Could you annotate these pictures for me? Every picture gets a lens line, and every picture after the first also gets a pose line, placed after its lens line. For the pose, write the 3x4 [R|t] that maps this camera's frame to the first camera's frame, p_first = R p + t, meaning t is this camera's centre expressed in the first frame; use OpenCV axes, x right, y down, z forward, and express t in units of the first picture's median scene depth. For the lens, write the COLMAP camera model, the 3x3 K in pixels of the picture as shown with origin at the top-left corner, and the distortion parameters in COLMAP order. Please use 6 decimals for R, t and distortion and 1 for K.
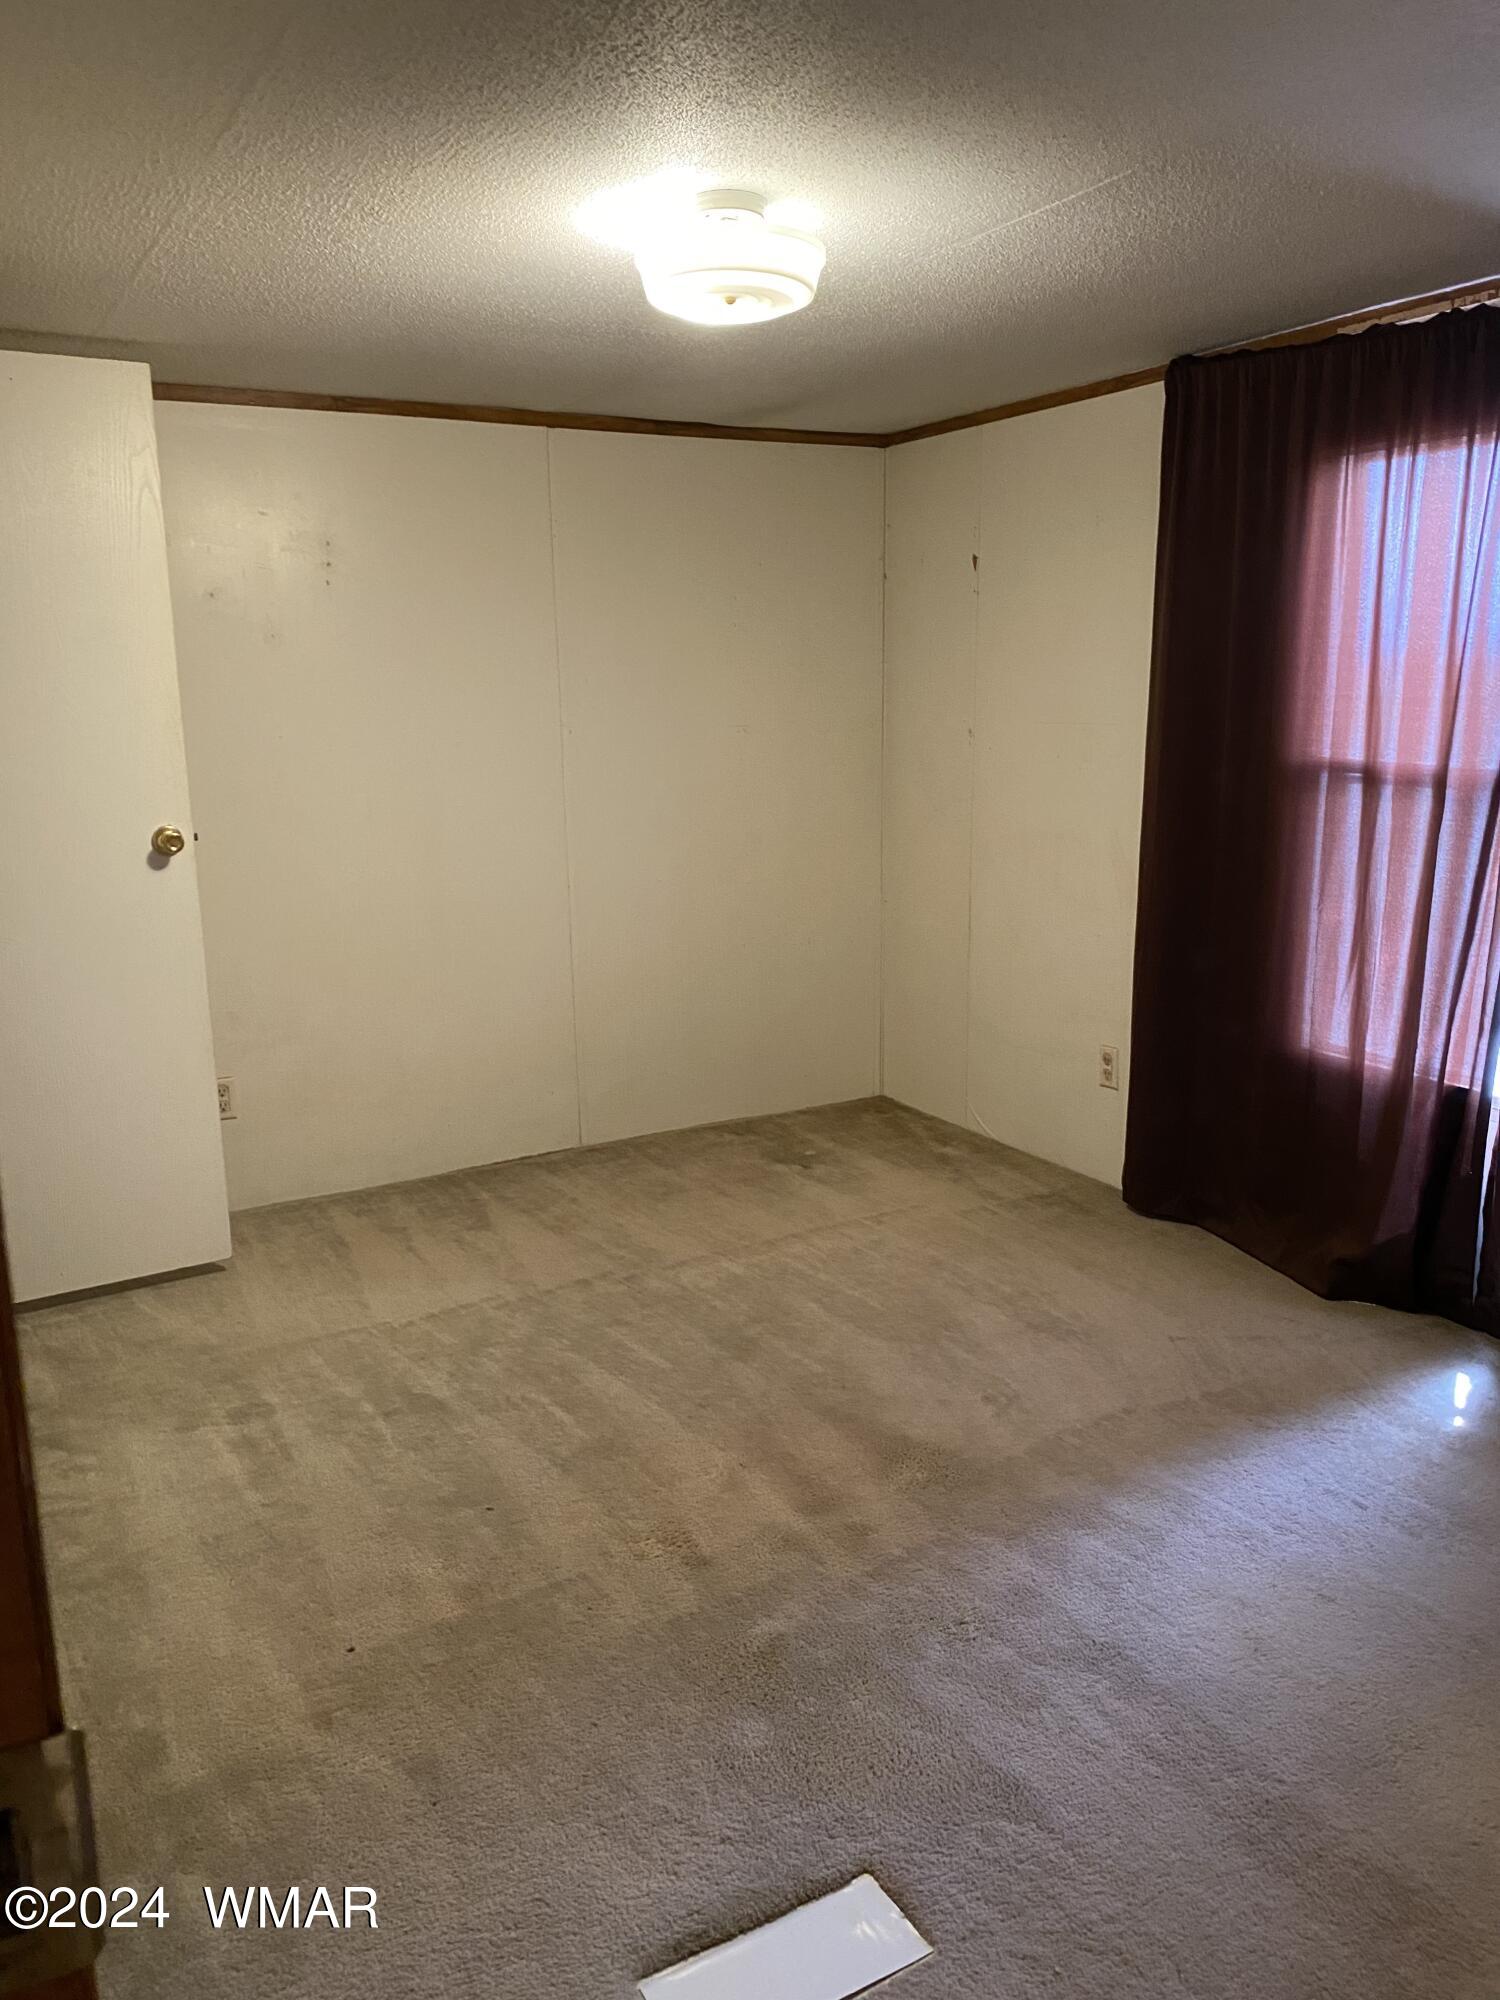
lens RADIAL K [[1522.7, 0, 750.2], [0, 1522.7, 1009.2], [0, 0, 1]] dist [0.037761, -0.039241]
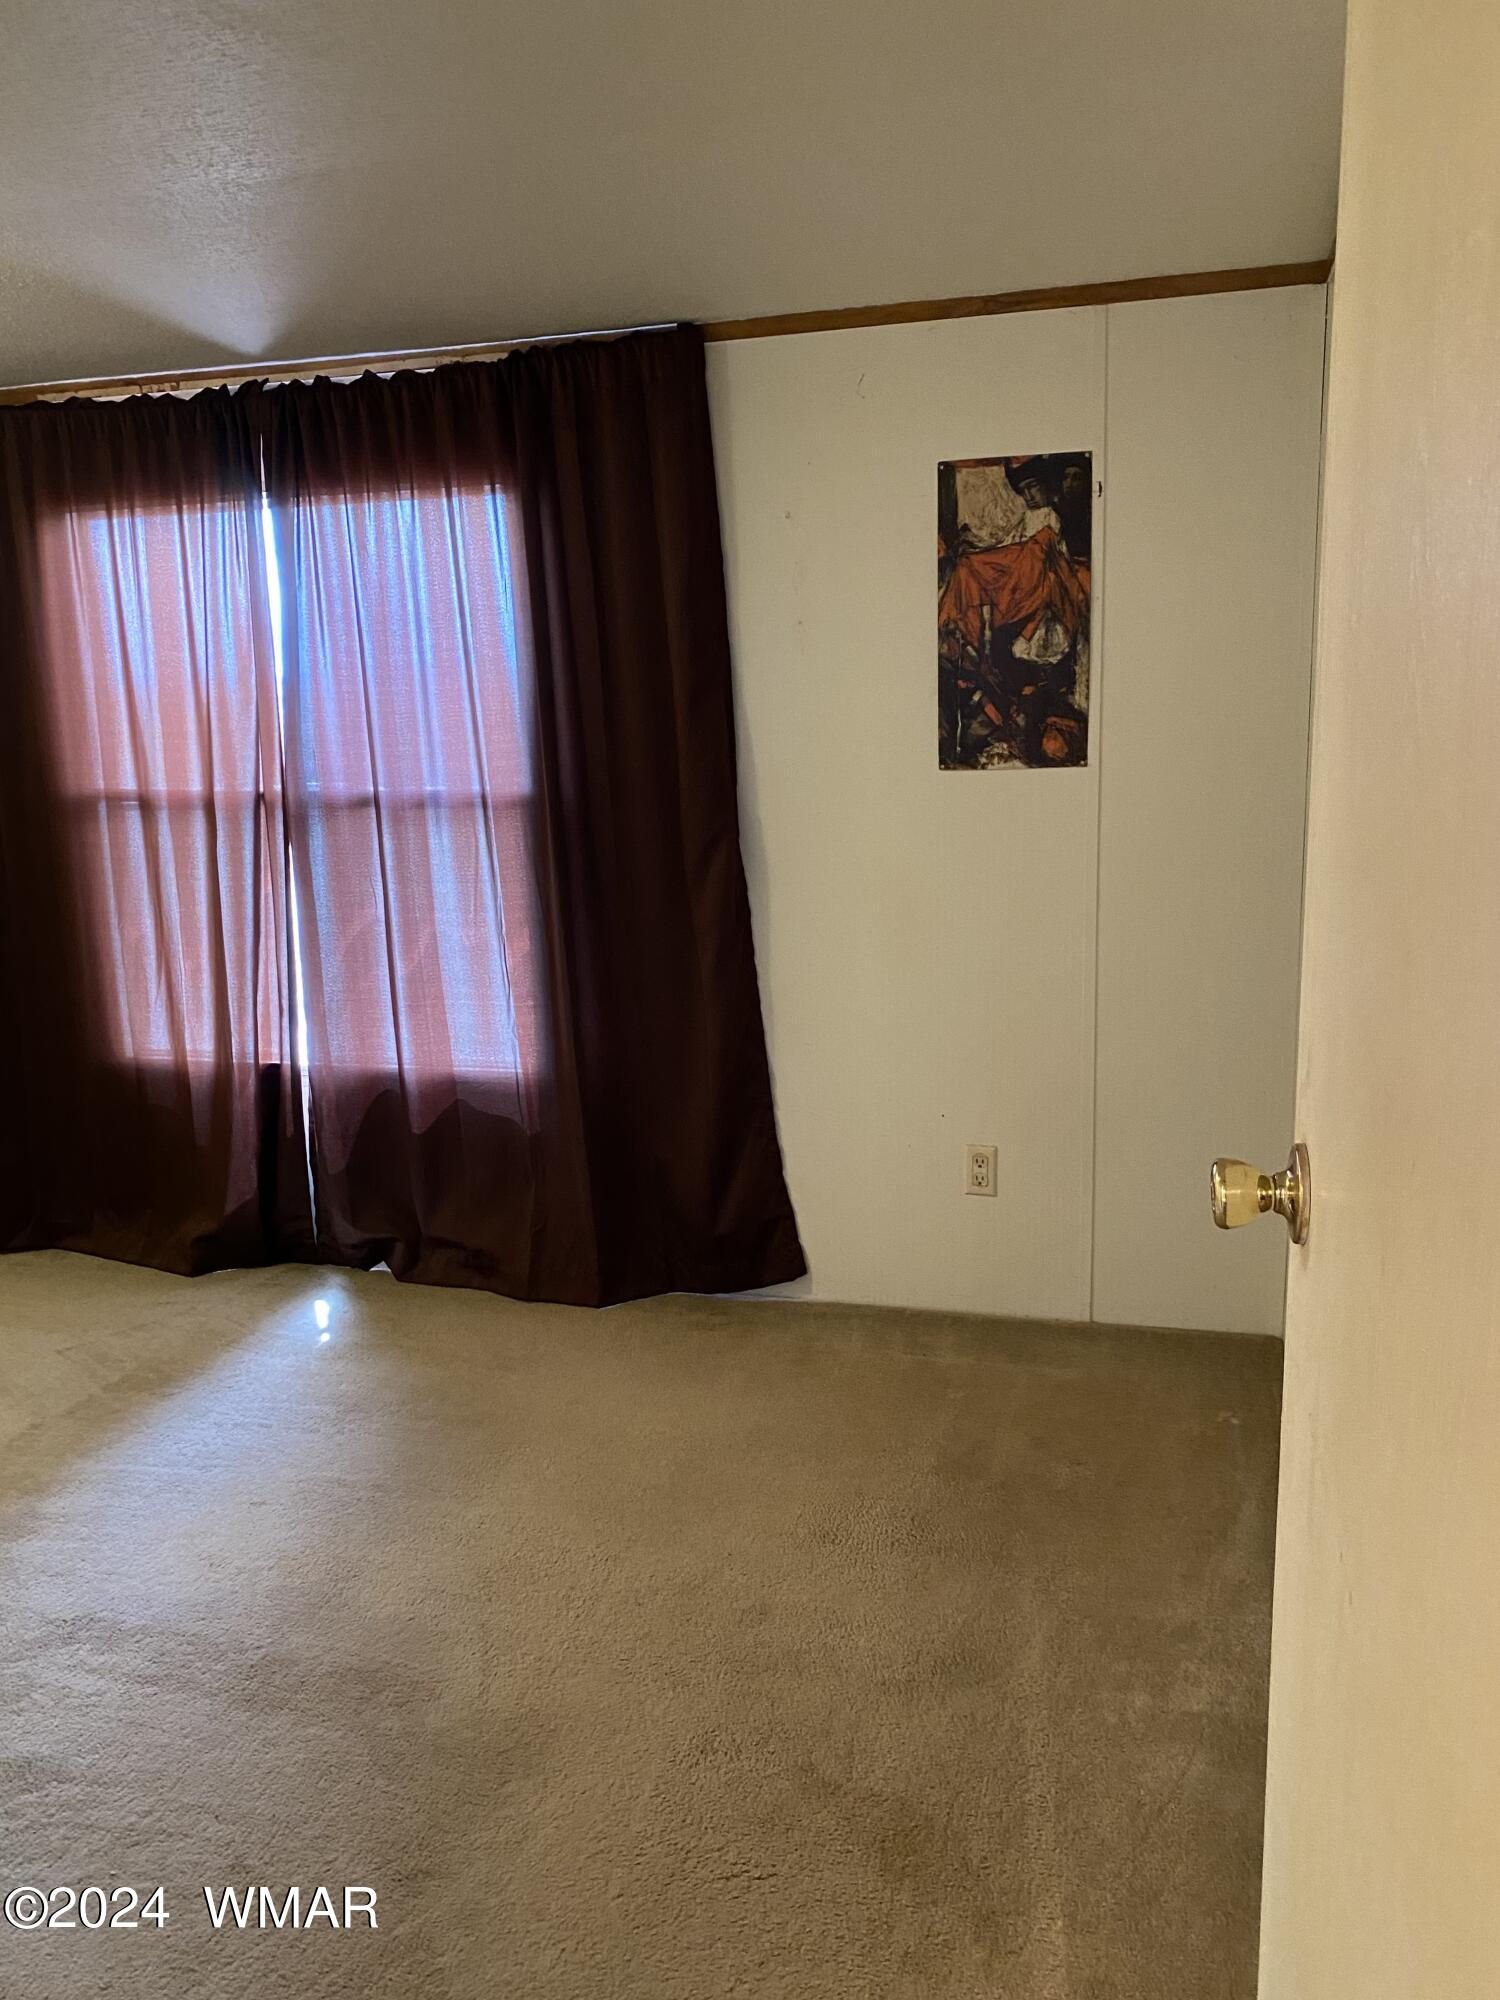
lens RADIAL K [[1522.7, 0, 743.6], [0, 1522.7, 998.3], [0, 0, 1]] dist [0.037761, -0.039241]
pose [[0.709972, -0.149126, 0.688260, -0.076808], [0.166769, 0.985126, 0.041418, 0.014306], [-0.684199, 0.085375, 0.724281, -0.092563]]
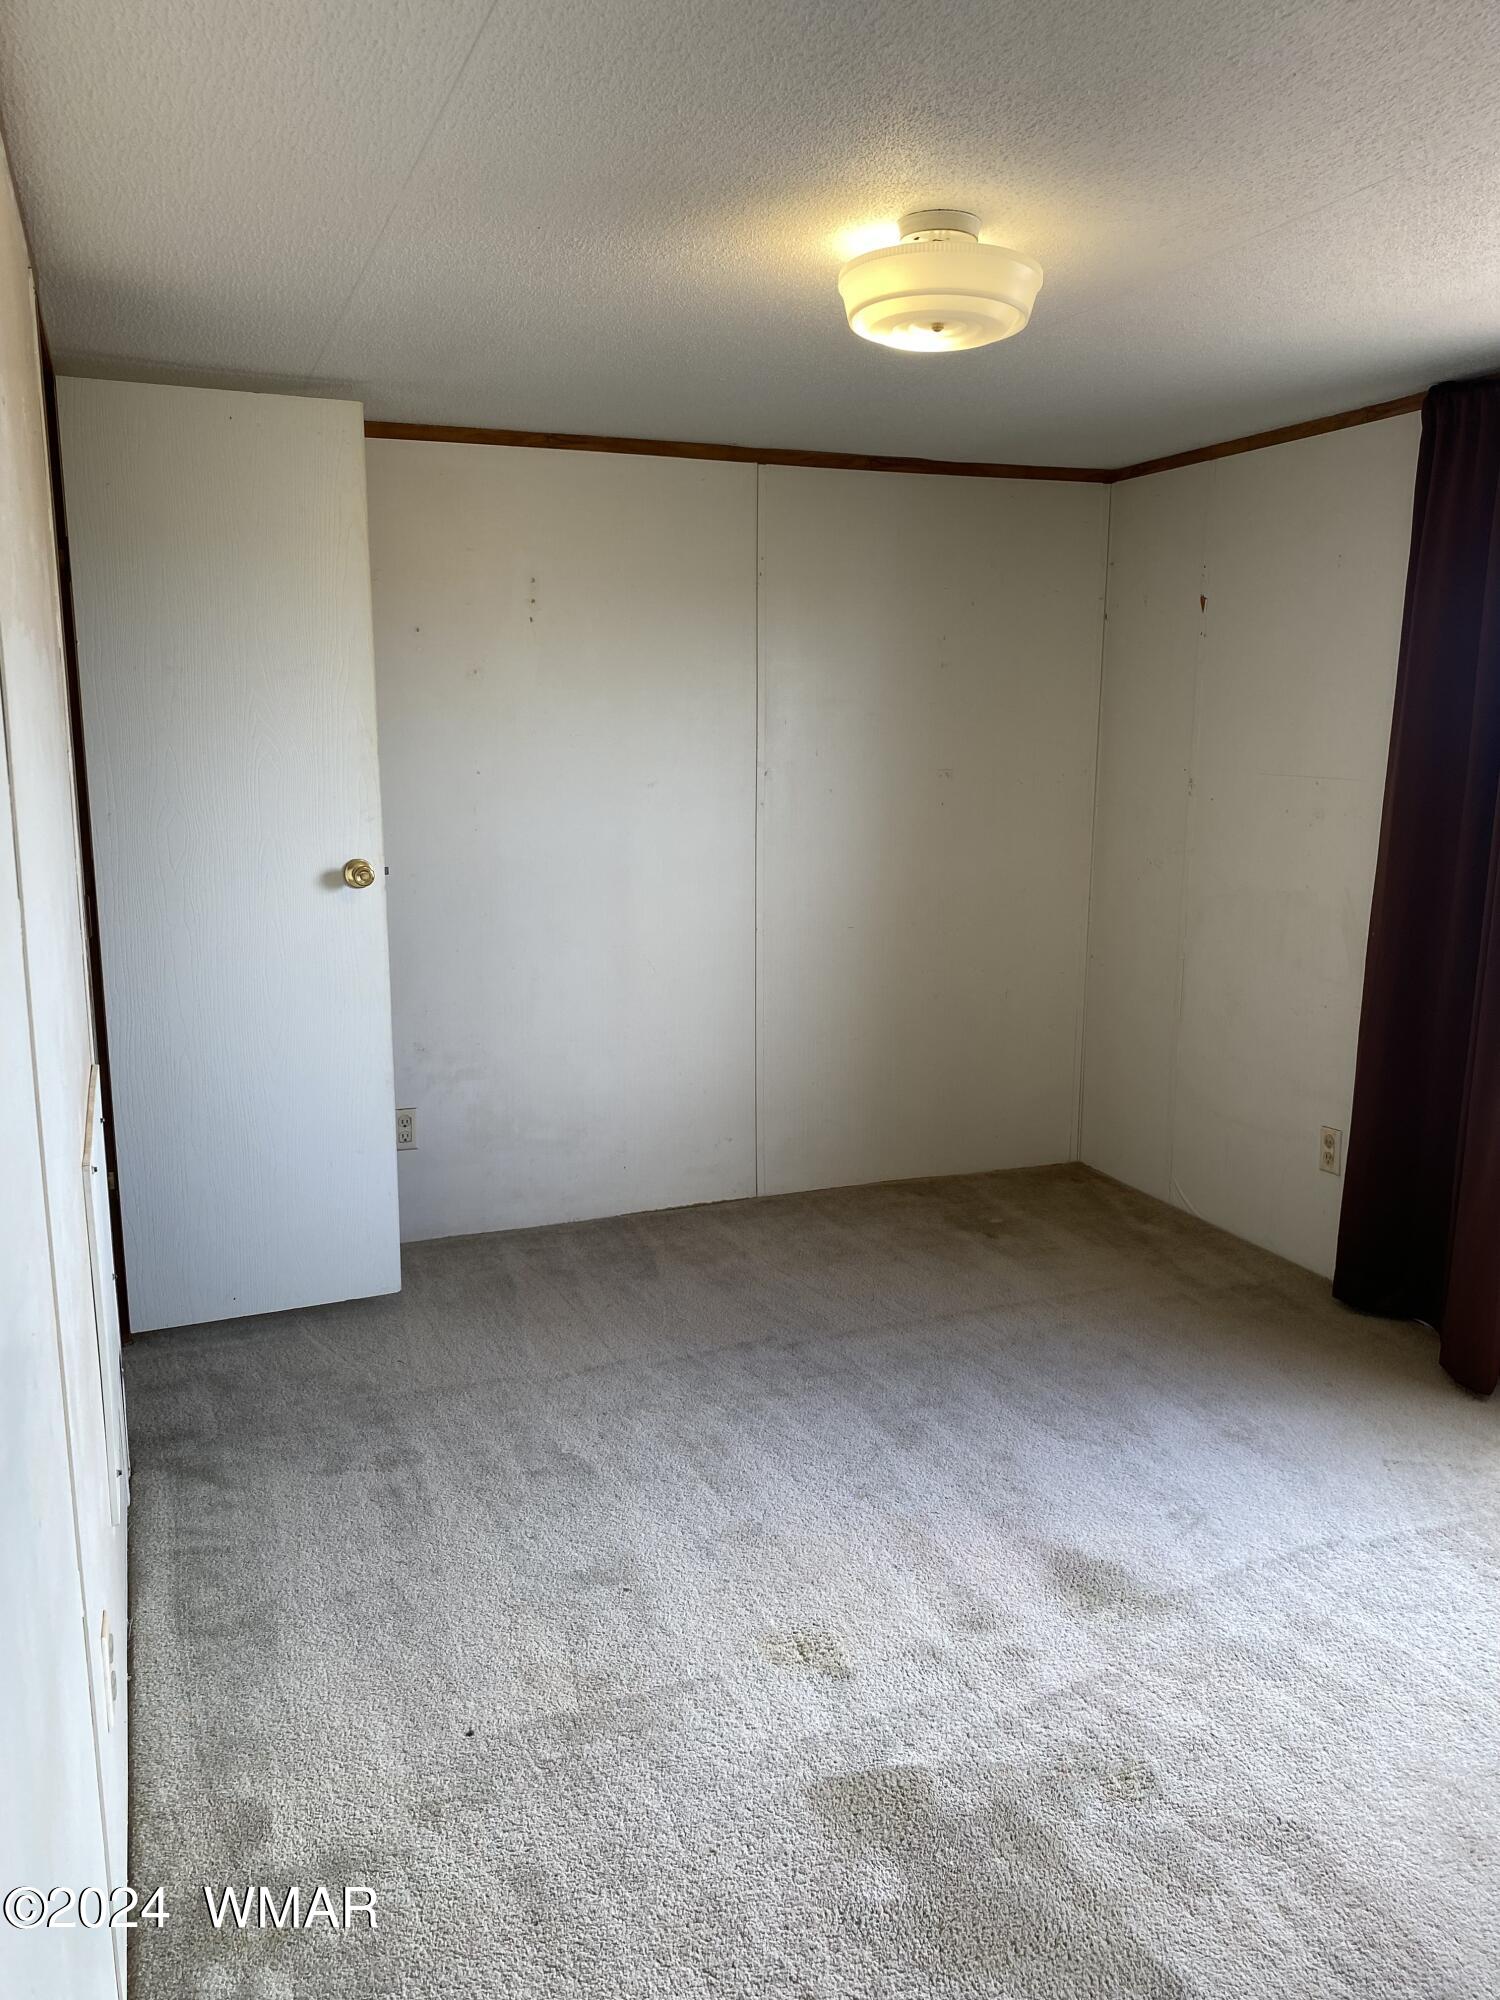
lens RADIAL K [[1522.7, 0, 746.4], [0, 1522.7, 1004.1], [0, 0, 1]] dist [0.037761, -0.039241]
pose [[0.989131, 0.047438, -0.139177, 0.014541], [-0.050692, 0.998516, -0.019923, -0.016878], [0.138025, 0.026761, 0.990067, 0.045647]]
